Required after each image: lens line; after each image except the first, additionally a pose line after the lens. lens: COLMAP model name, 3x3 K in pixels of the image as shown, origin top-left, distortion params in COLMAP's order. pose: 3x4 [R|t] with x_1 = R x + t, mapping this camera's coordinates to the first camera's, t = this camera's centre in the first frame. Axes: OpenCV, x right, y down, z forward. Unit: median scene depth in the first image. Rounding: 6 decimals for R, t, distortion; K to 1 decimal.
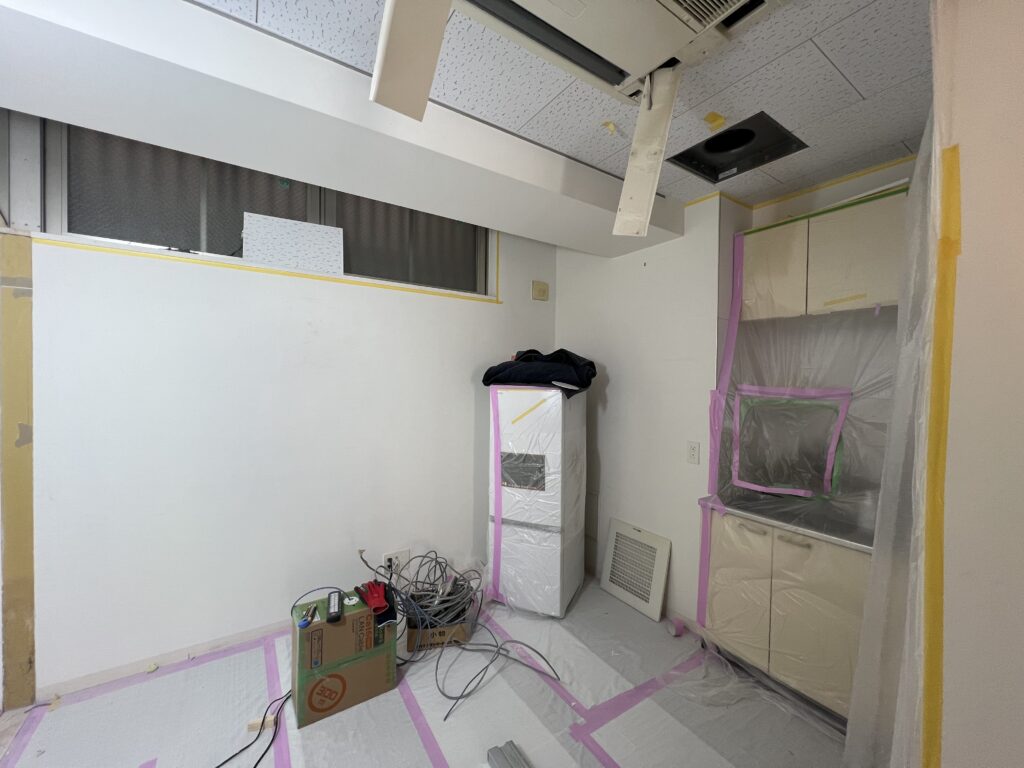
lens RADIAL K [[408.2, 0, 508.0], [0, 408.2, 385.7], [0, 0, 1]] dist [-0.001409, -0.000125]
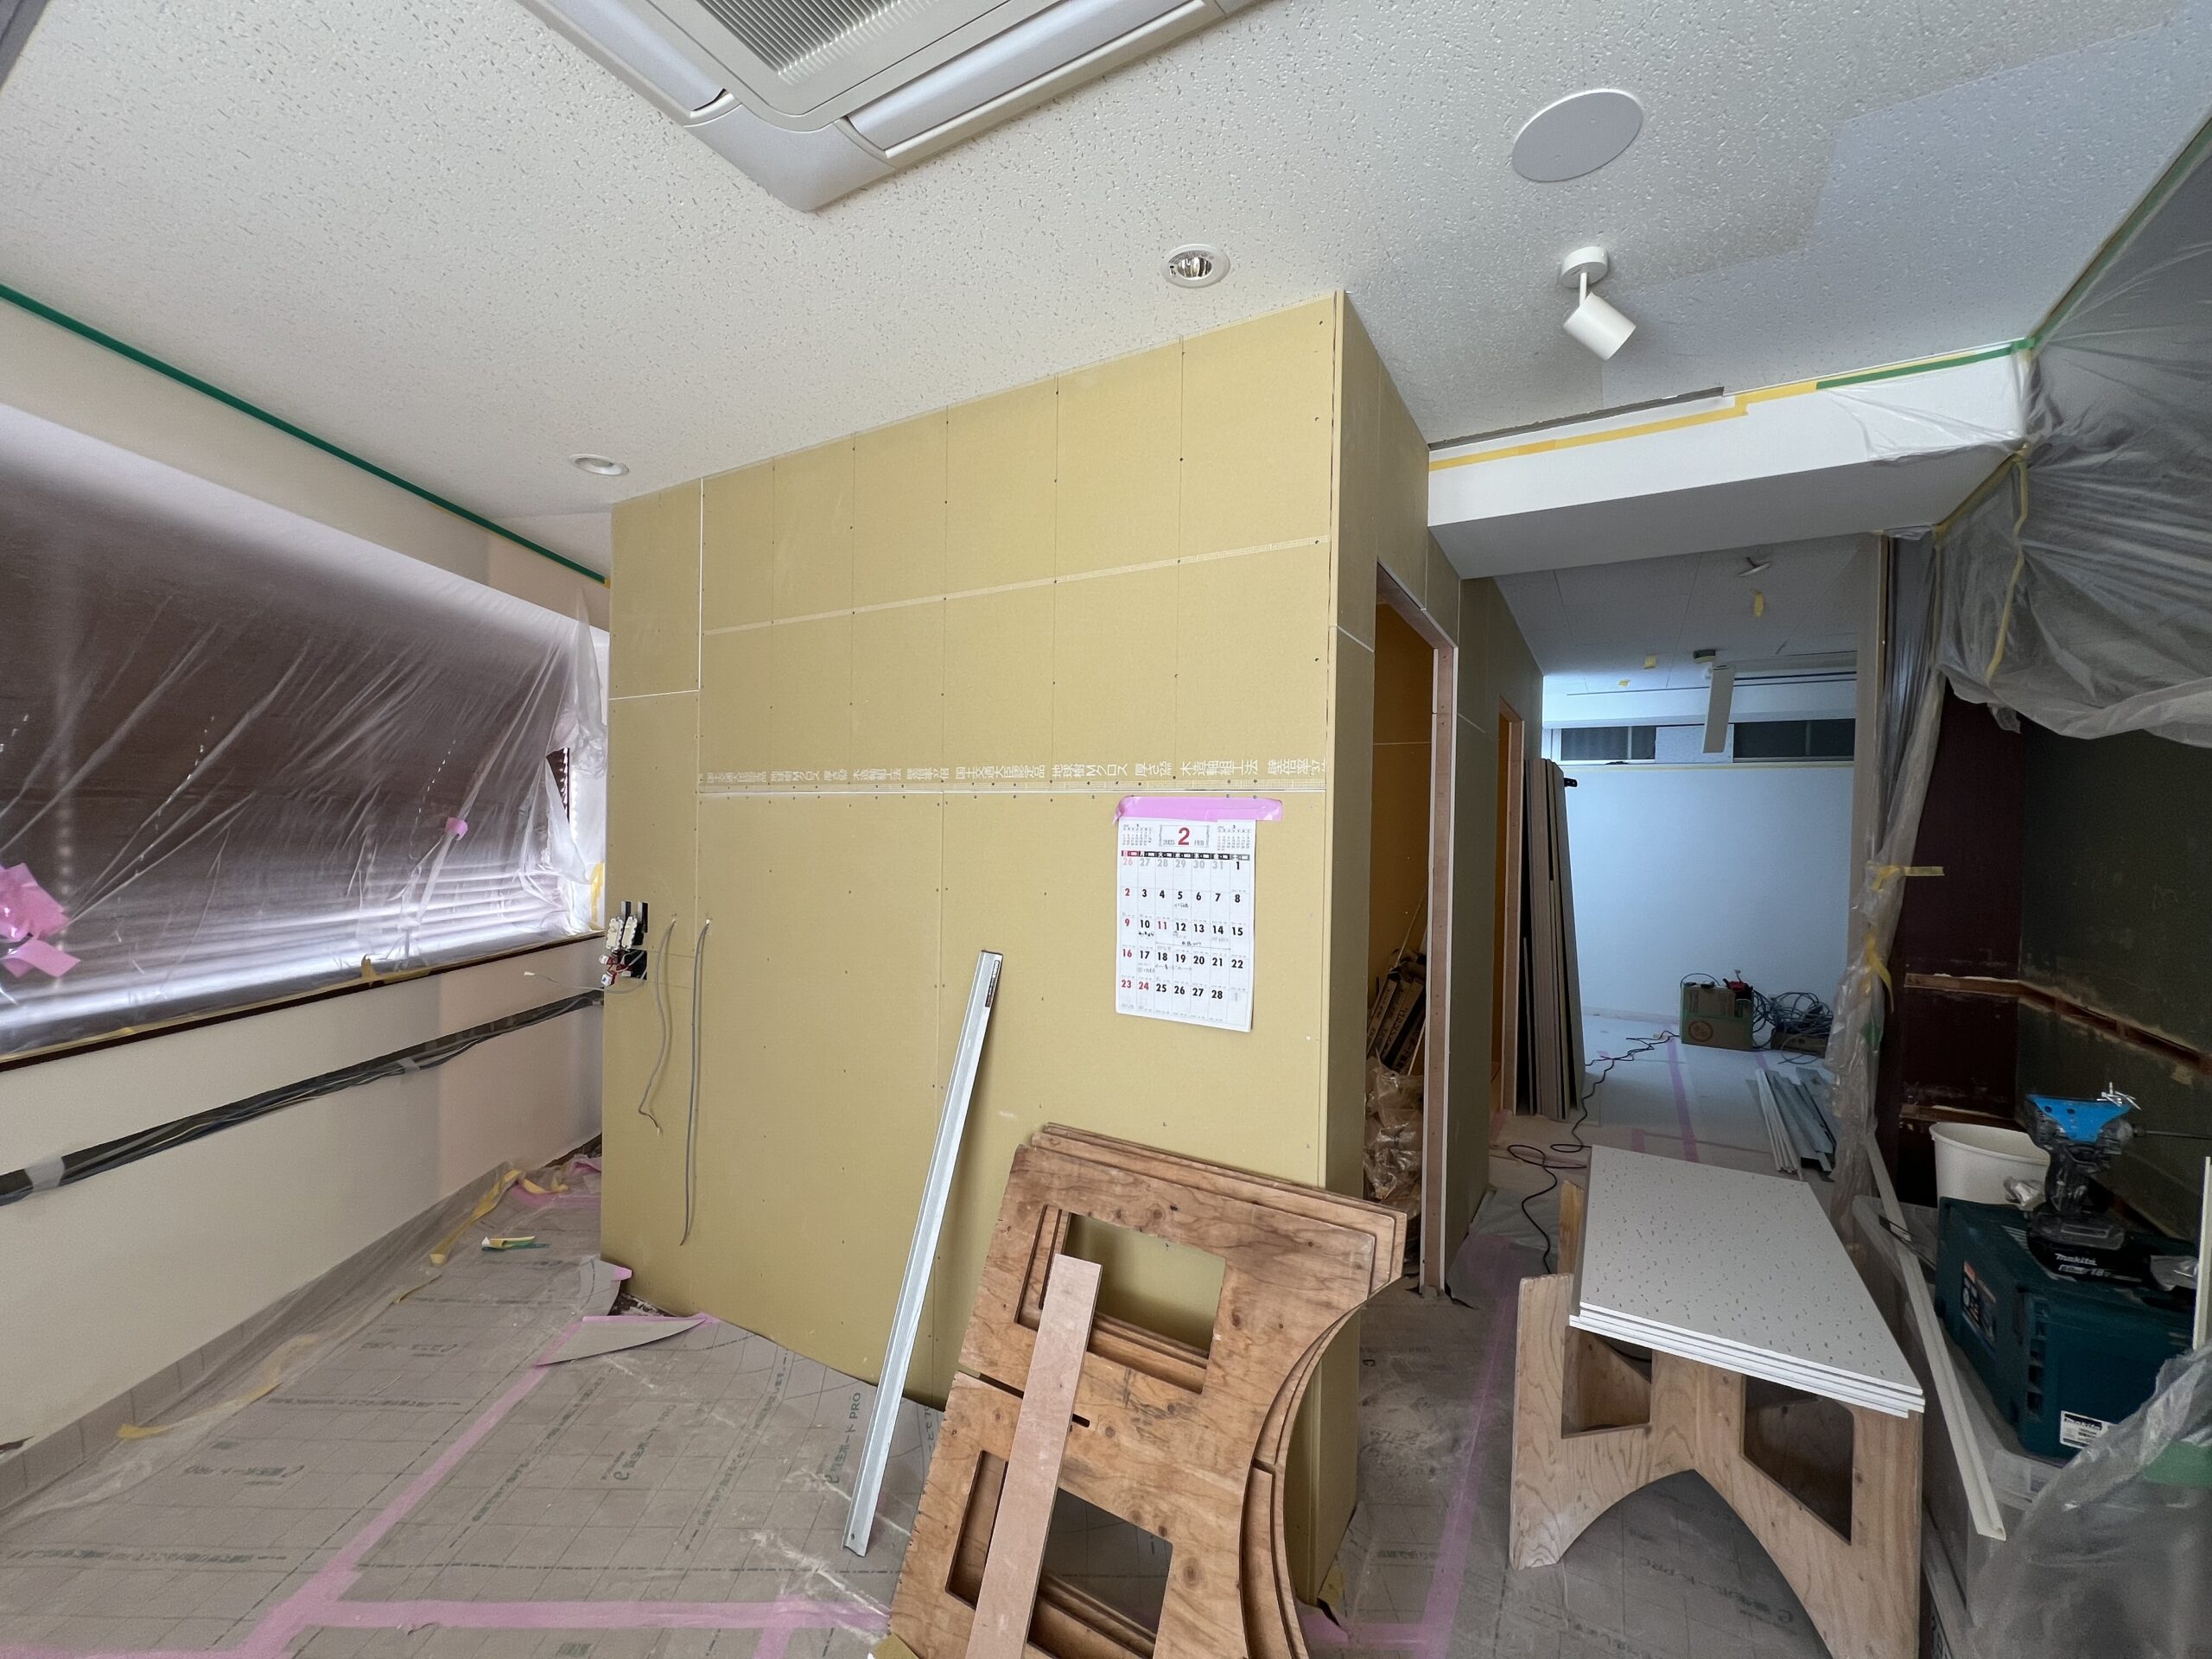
lens RADIAL K [[886.9, 0, 1115.2], [0, 886.9, 837.9], [0, 0, 1]] dist [-0.002546, -0.000190]
pose [[0.448192, 0.007742, -0.893904, 1.308898], [-0.028333, 0.999583, -0.005549, 0.037659], [0.893488, 0.027814, 0.448224, -2.123294]]
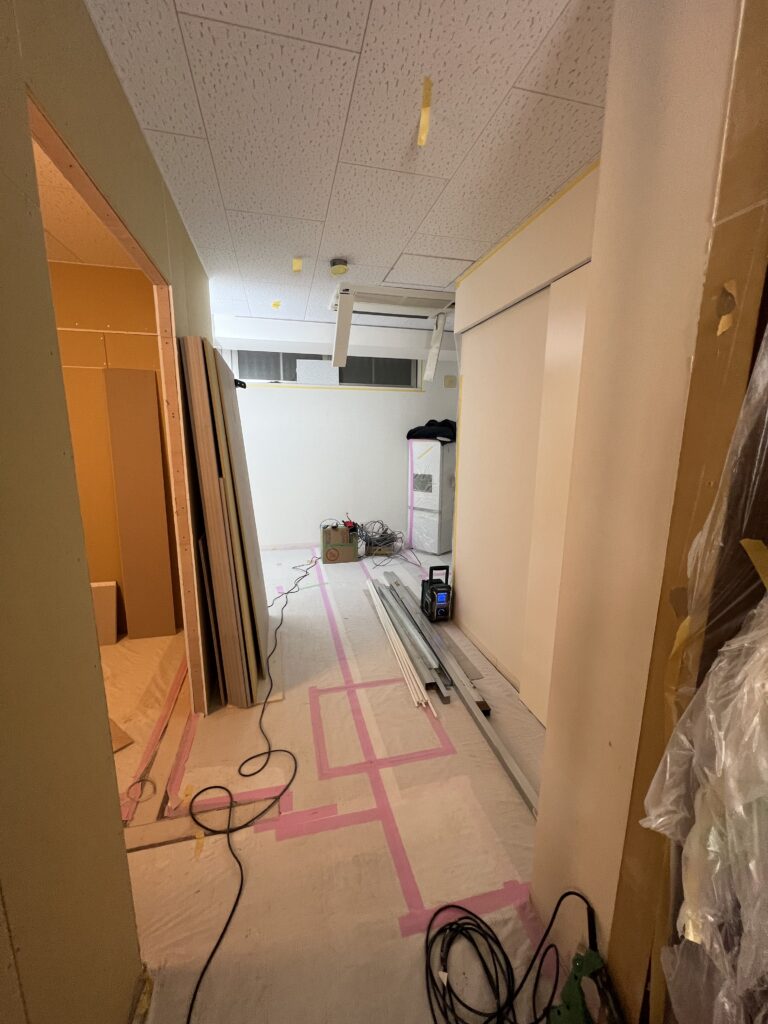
lens RADIAL K [[410.6, 0, 380.8], [0, 410.6, 514.5], [0, 0, 1]] dist [-0.002546, -0.000190]
pose [[0.940909, 0.057394, -0.333760, 0.569122], [-0.000494, 0.985766, 0.168120, 0.026483], [0.338659, -0.158021, 0.927545, -1.037155]]
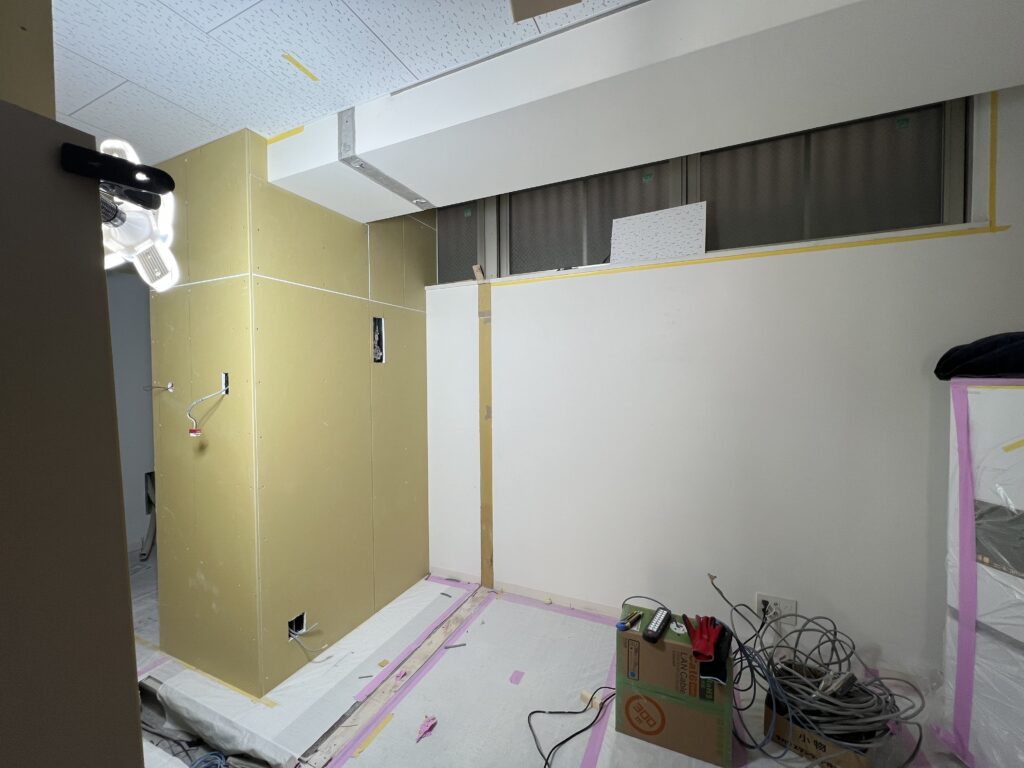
lens RADIAL K [[408.2, 0, 512.0], [0, 408.2, 384.0], [0, 0, 1]] dist [-0.002185, -0.000628]
pose [[0.526094, 0.003987, -0.850417, 0.134012], [-0.000223, 0.999990, 0.004550, 0.004789], [0.850426, -0.002204, 0.526089, 0.202520]]
